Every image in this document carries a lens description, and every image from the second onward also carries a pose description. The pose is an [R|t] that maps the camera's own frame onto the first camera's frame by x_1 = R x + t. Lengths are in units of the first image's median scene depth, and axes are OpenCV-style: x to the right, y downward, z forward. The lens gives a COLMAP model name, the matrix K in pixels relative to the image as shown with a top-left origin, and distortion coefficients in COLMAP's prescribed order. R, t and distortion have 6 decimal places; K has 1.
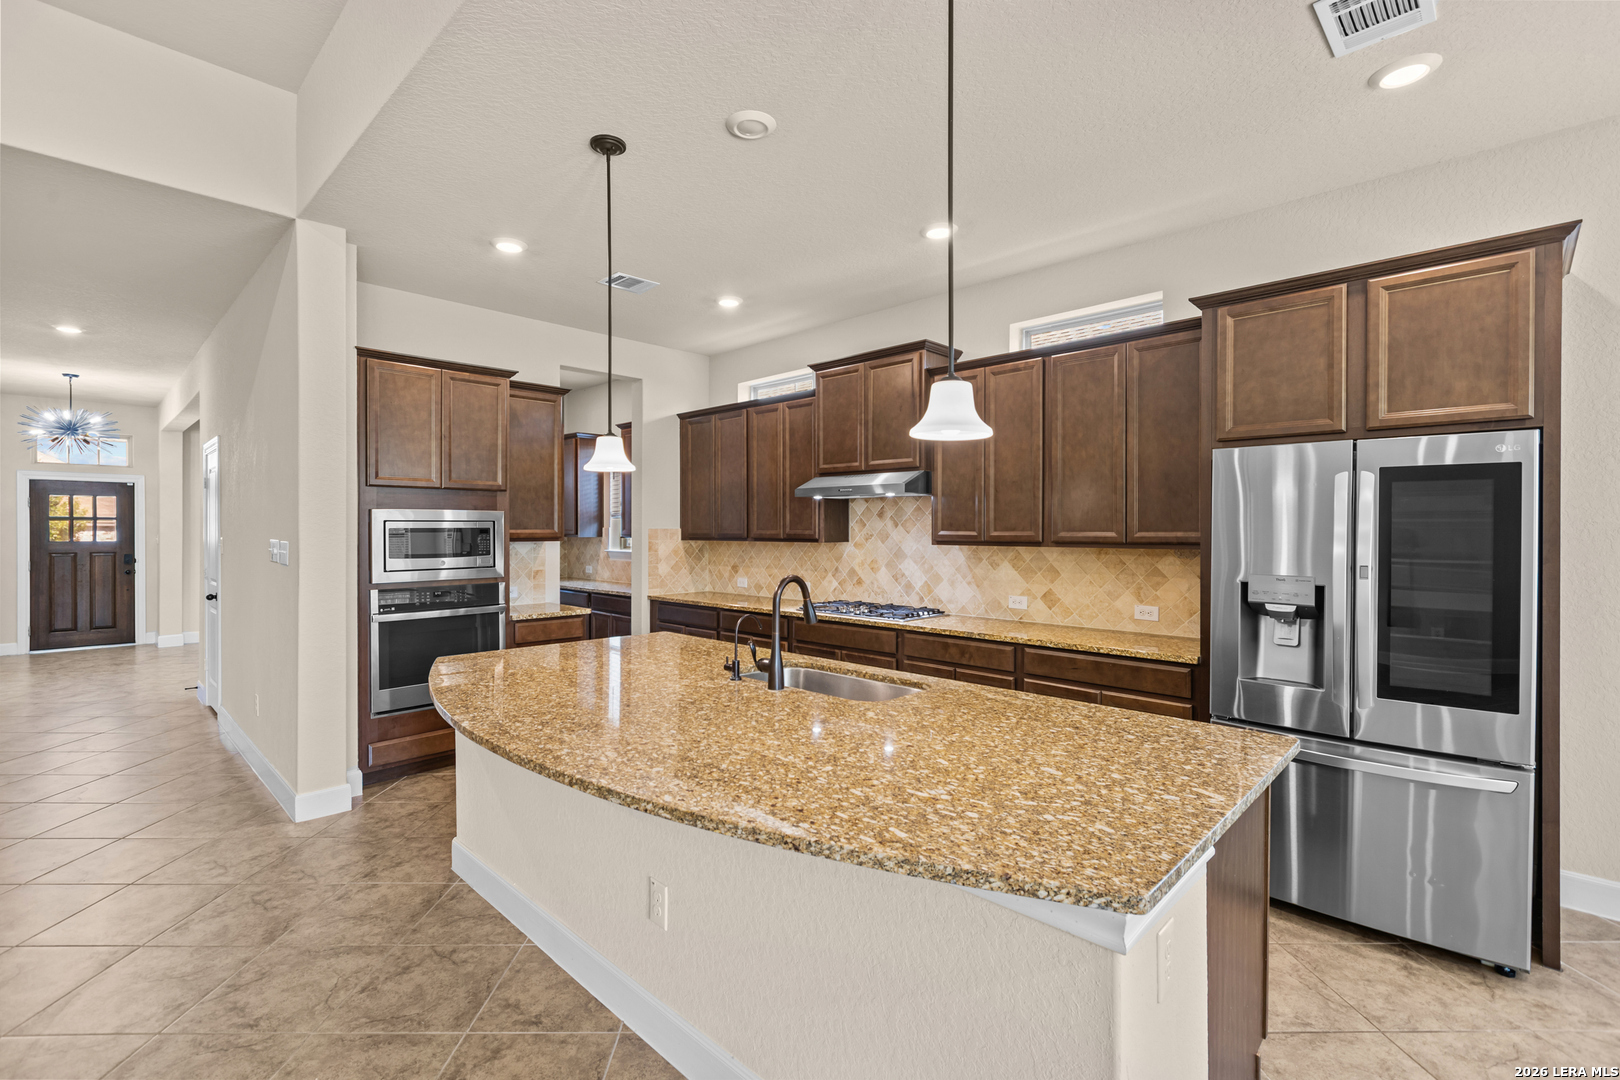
lens RADIAL K [[727.7, 0, 808.7], [0, 727.7, 529.8], [0, 0, 1]] dist [0.008927, -0.002212]
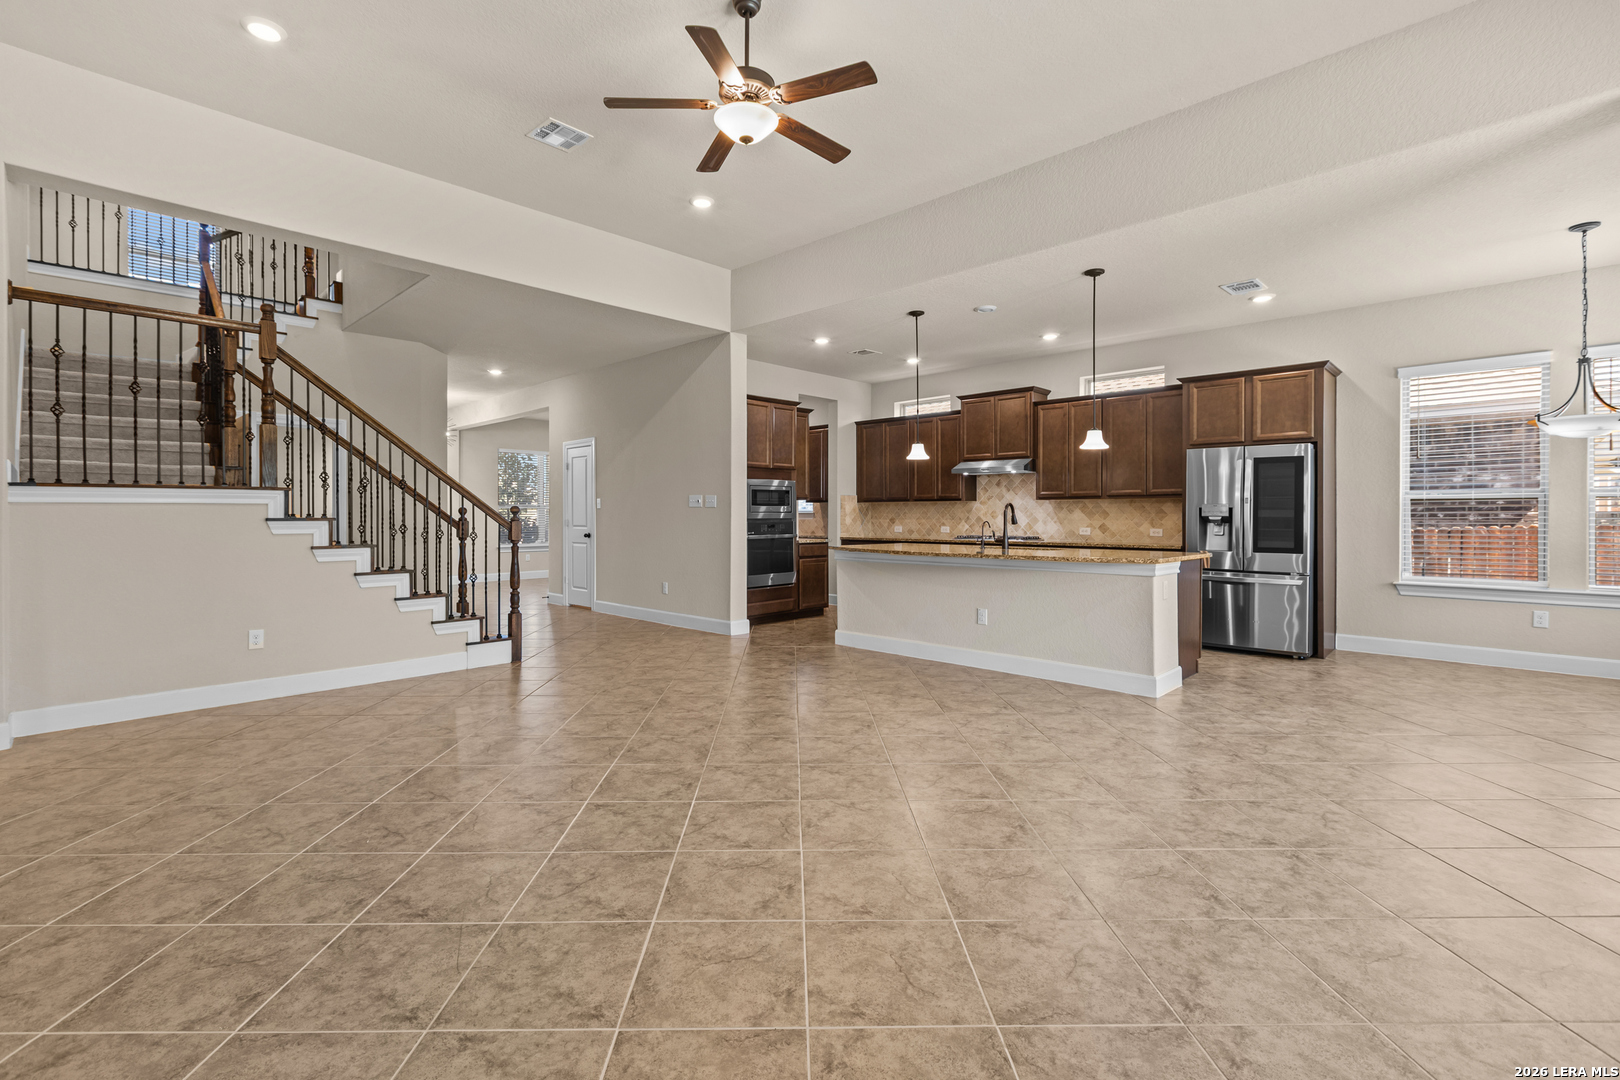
lens RADIAL K [[727.7, 0, 819.7], [0, 727.7, 515.3], [0, 0, 1]] dist [0.008927, -0.002212]
pose [[0.999953, -0.000905, 0.009658, -0.471073], [0.000904, 1.000000, 0.000100, 0.071524], [-0.009658, -0.000092, 0.999953, -0.972593]]
